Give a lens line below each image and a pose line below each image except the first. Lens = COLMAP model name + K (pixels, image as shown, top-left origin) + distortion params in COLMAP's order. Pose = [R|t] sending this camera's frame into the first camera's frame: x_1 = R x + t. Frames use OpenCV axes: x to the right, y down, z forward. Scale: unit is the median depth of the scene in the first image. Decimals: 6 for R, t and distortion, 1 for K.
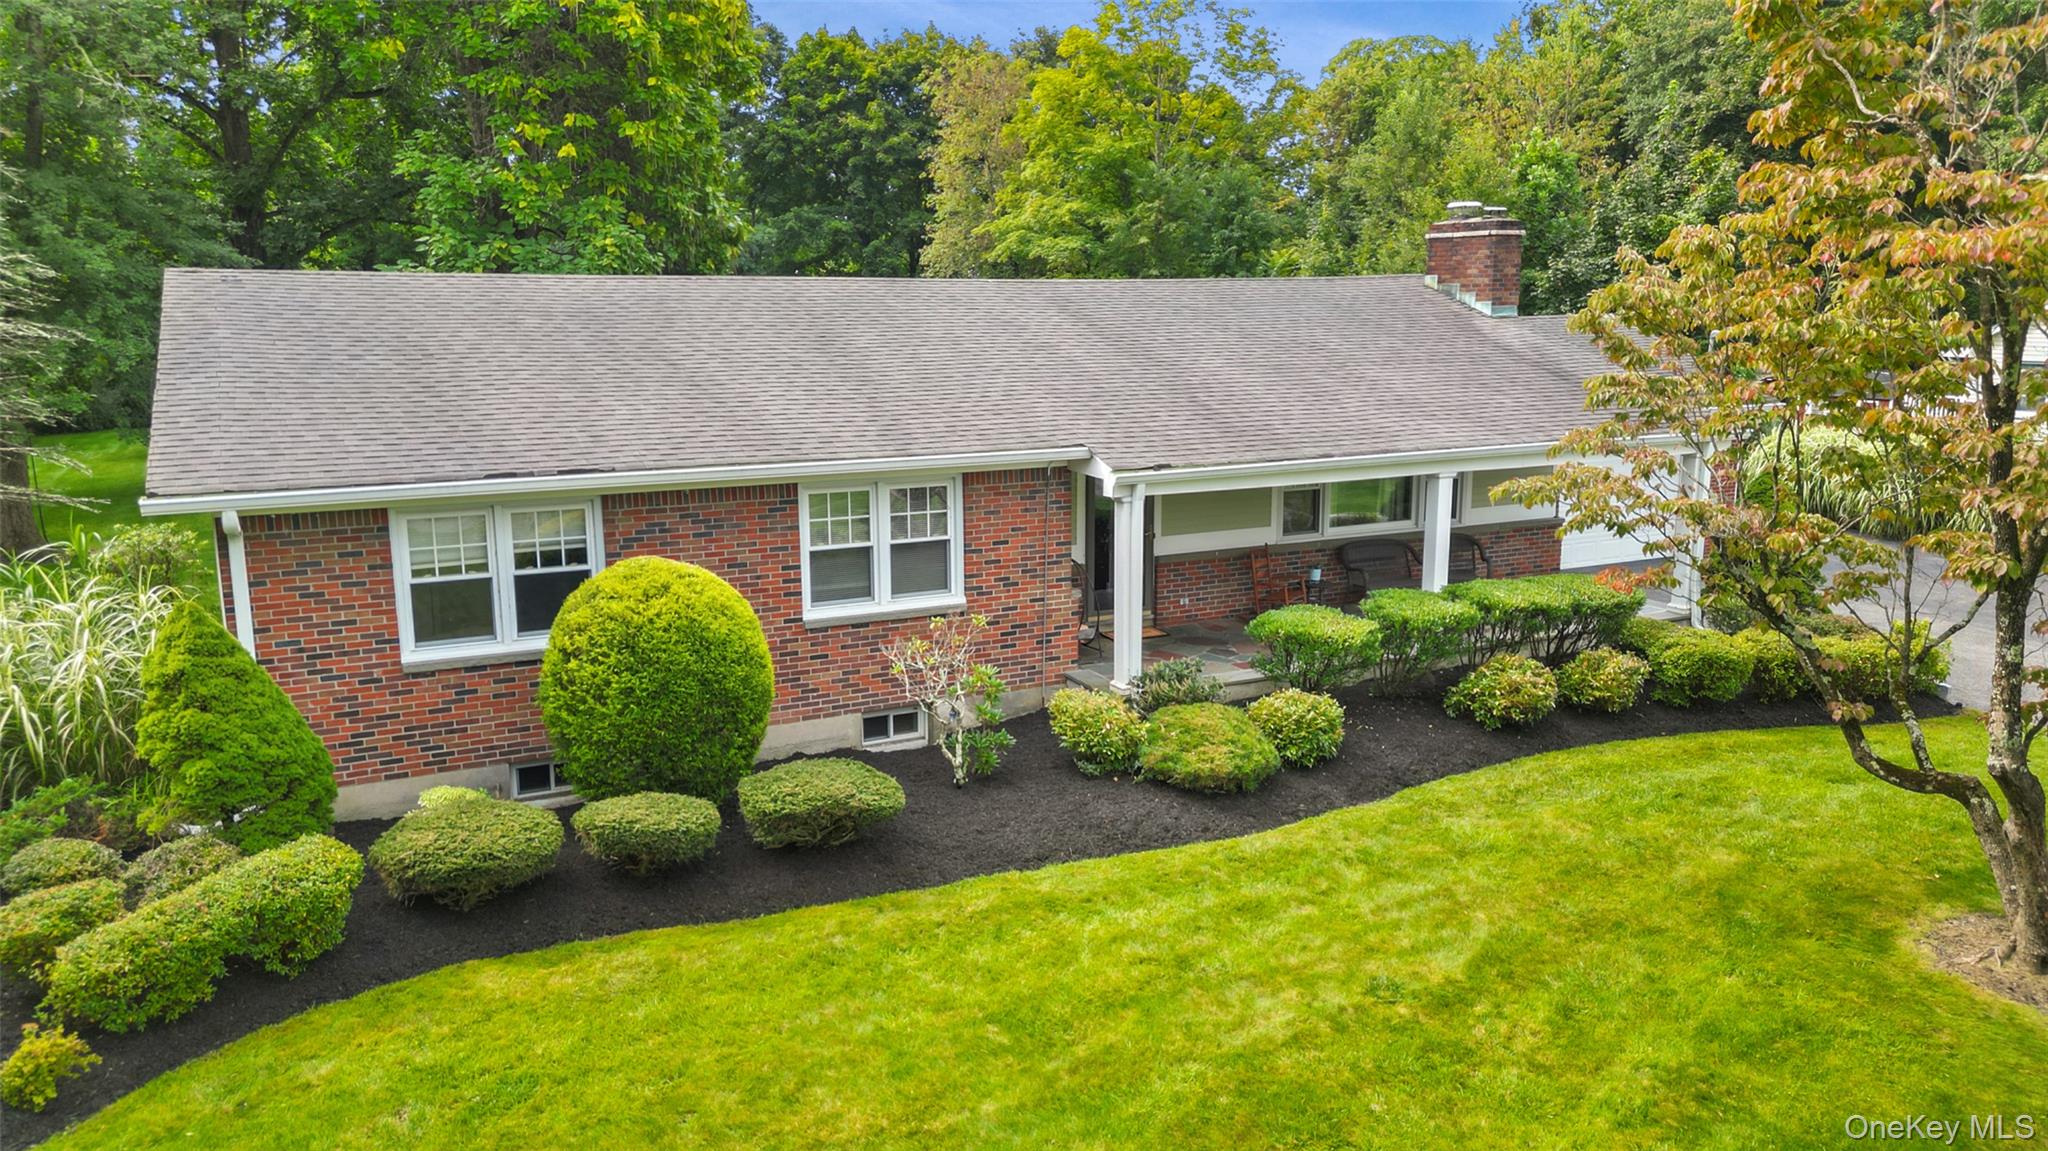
lens RADIAL K [[1460.9, 0, 1021.1], [0, 1460.9, 511.9], [0, 0, 1]] dist [0.054192, -0.002659]
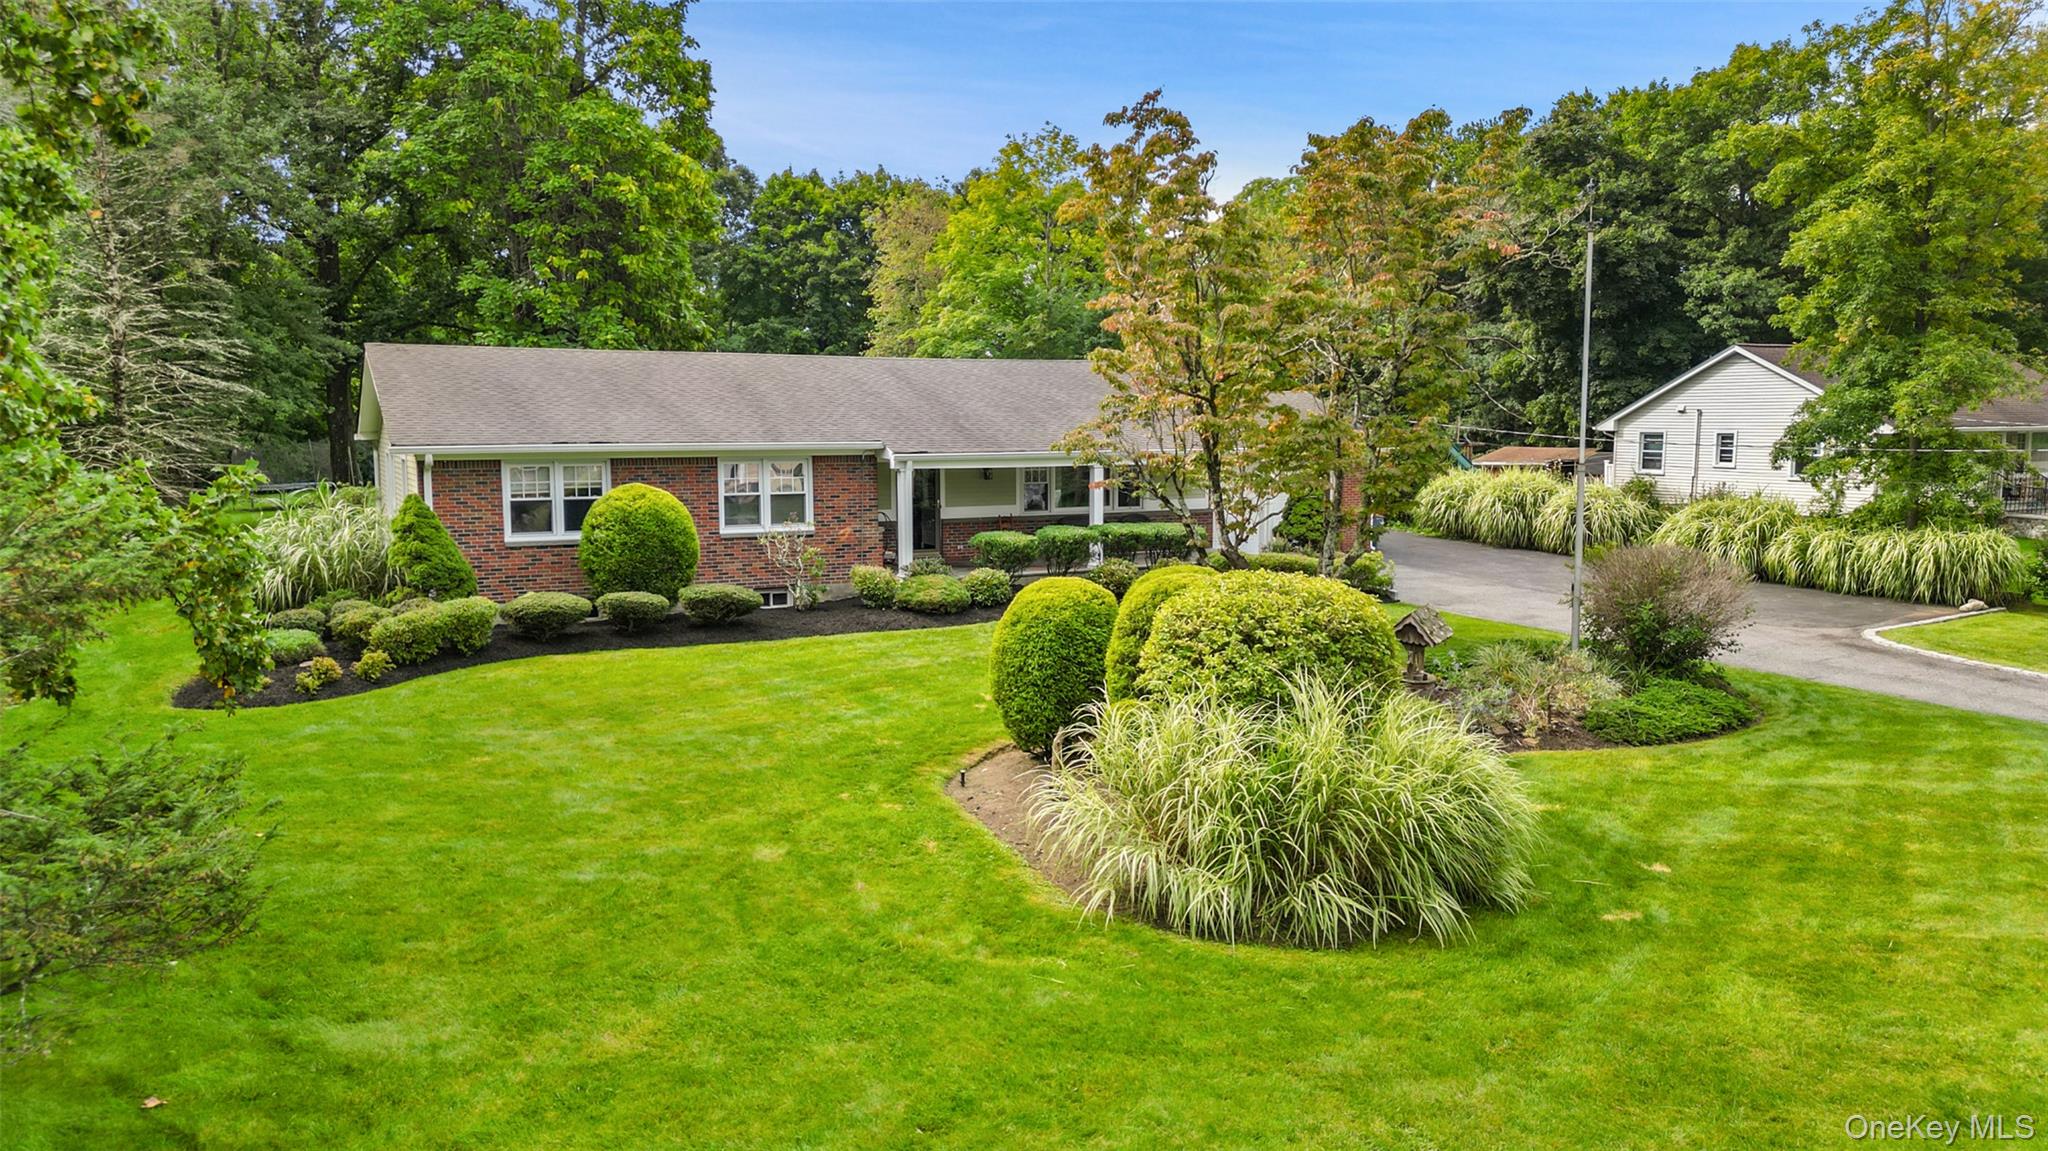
lens RADIAL K [[1417.3, 0, 1031.4], [0, 1417.3, 508.2], [0, 0, 1]] dist [0.081816, -0.101359]
pose [[0.999676, 0.002196, 0.025349, 0.096019], [-0.000271, 0.997129, -0.075725, 0.087801], [-0.025442, 0.075694, 0.996806, -0.385649]]
